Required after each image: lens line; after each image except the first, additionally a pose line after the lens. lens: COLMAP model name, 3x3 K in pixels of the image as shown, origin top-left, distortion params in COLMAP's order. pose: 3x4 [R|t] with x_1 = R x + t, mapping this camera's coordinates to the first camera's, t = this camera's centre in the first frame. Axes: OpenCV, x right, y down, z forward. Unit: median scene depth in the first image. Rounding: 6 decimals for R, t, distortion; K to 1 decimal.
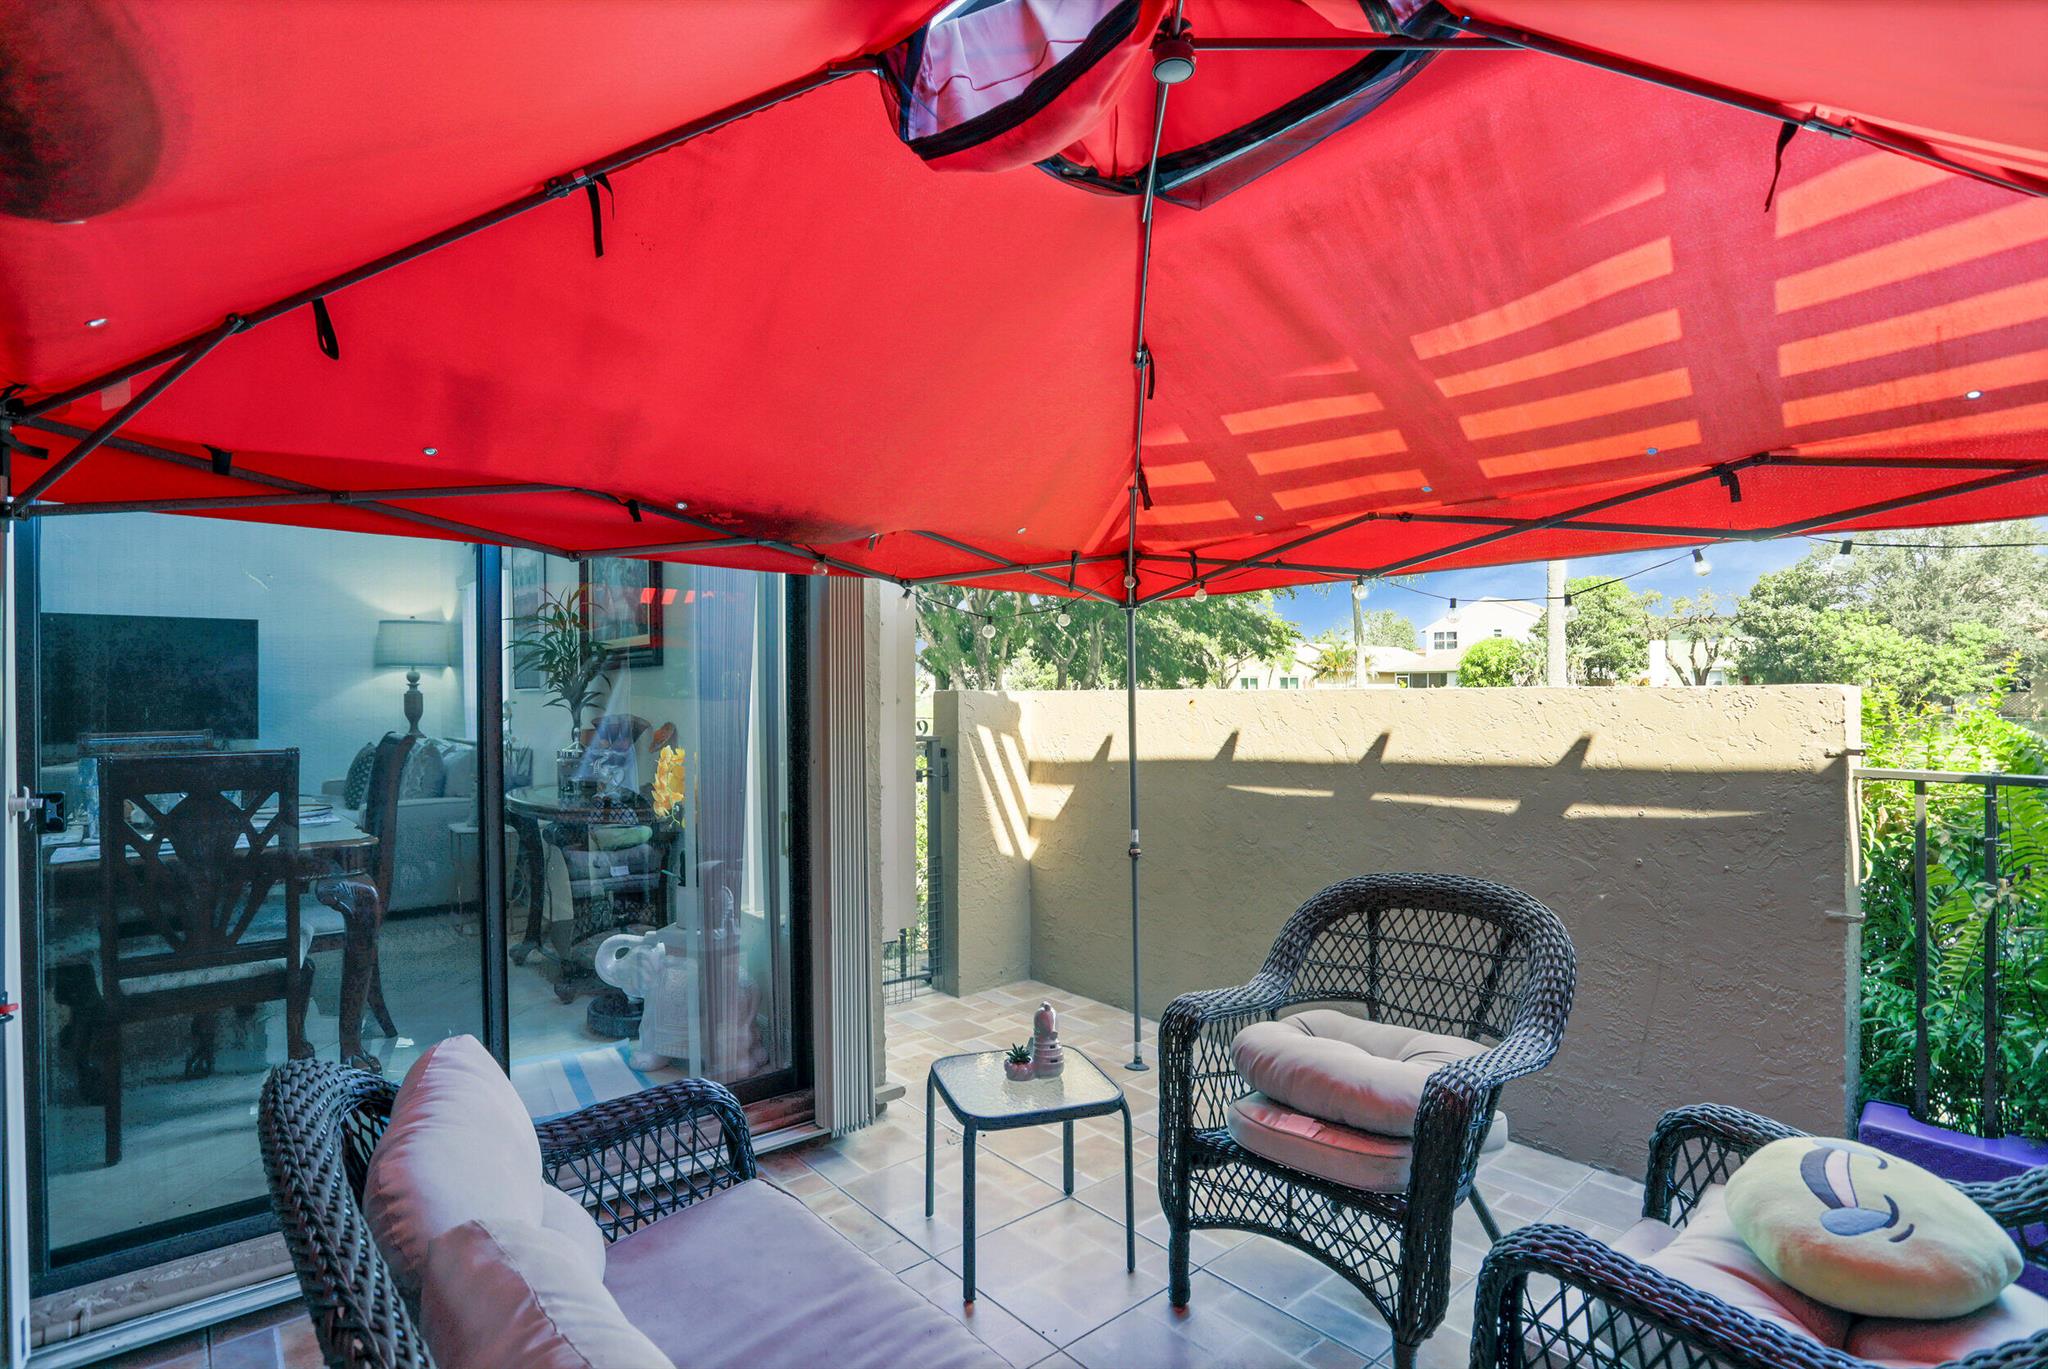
lens RADIAL K [[1012.6, 0, 1024.4], [0, 1012.6, 691.0], [0, 0, 1]] dist [-0.013065, 0.000397]
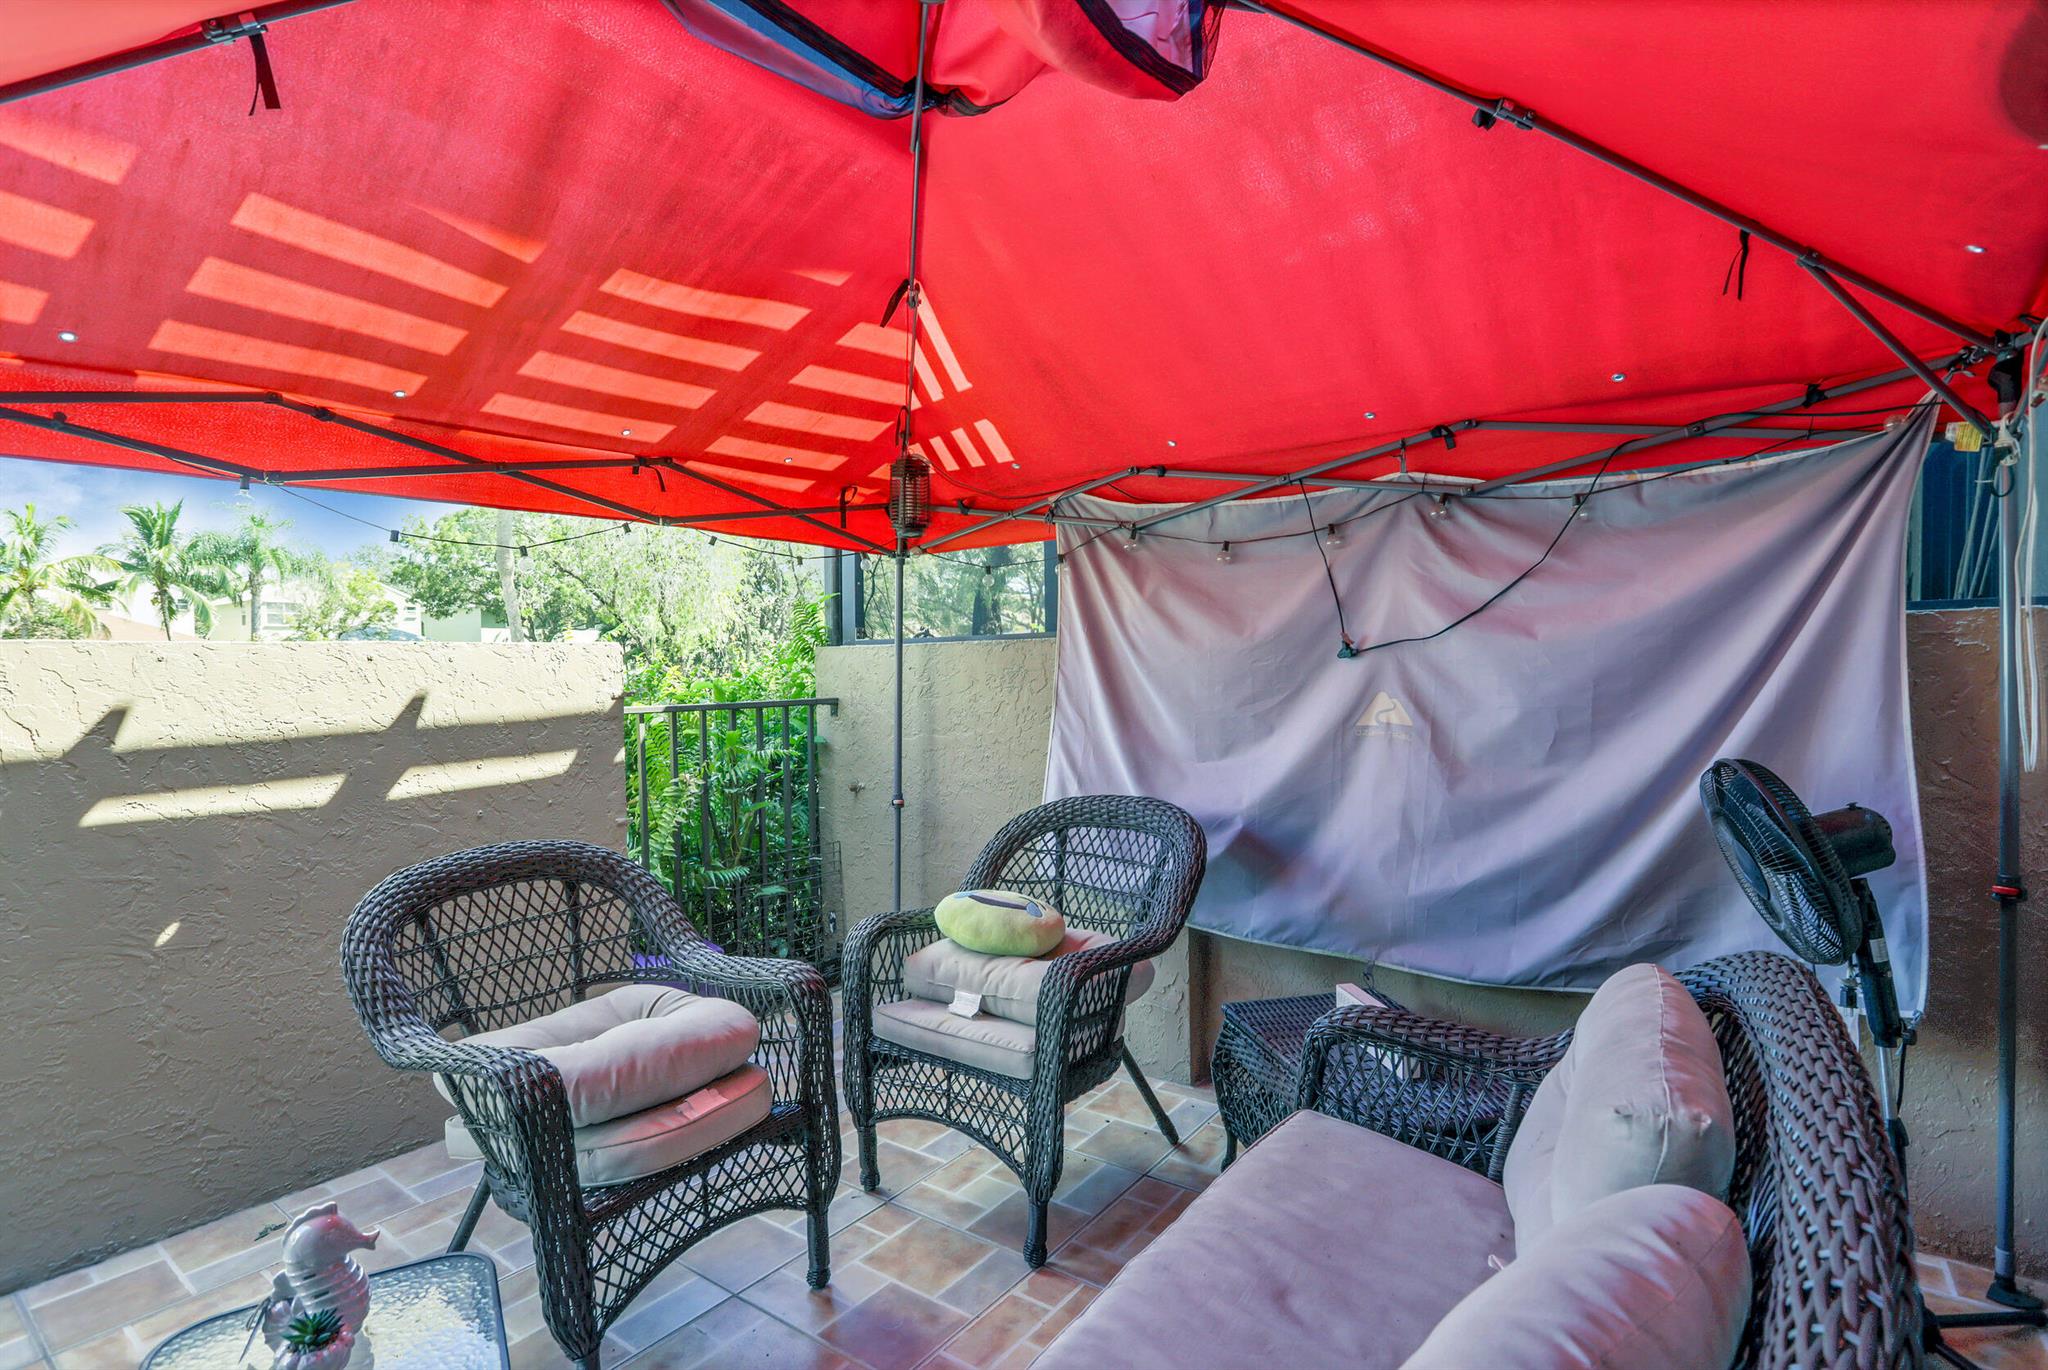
lens RADIAL K [[1012.6, 0, 1021.3], [0, 1012.6, 688.2], [0, 0, 1]] dist [-0.013065, 0.000397]
pose [[-0.199402, -0.015590, 0.979794, -0.550086], [0.017124, 0.999665, 0.019391, 0.034908], [-0.979768, 0.020645, -0.199069, 0.727123]]
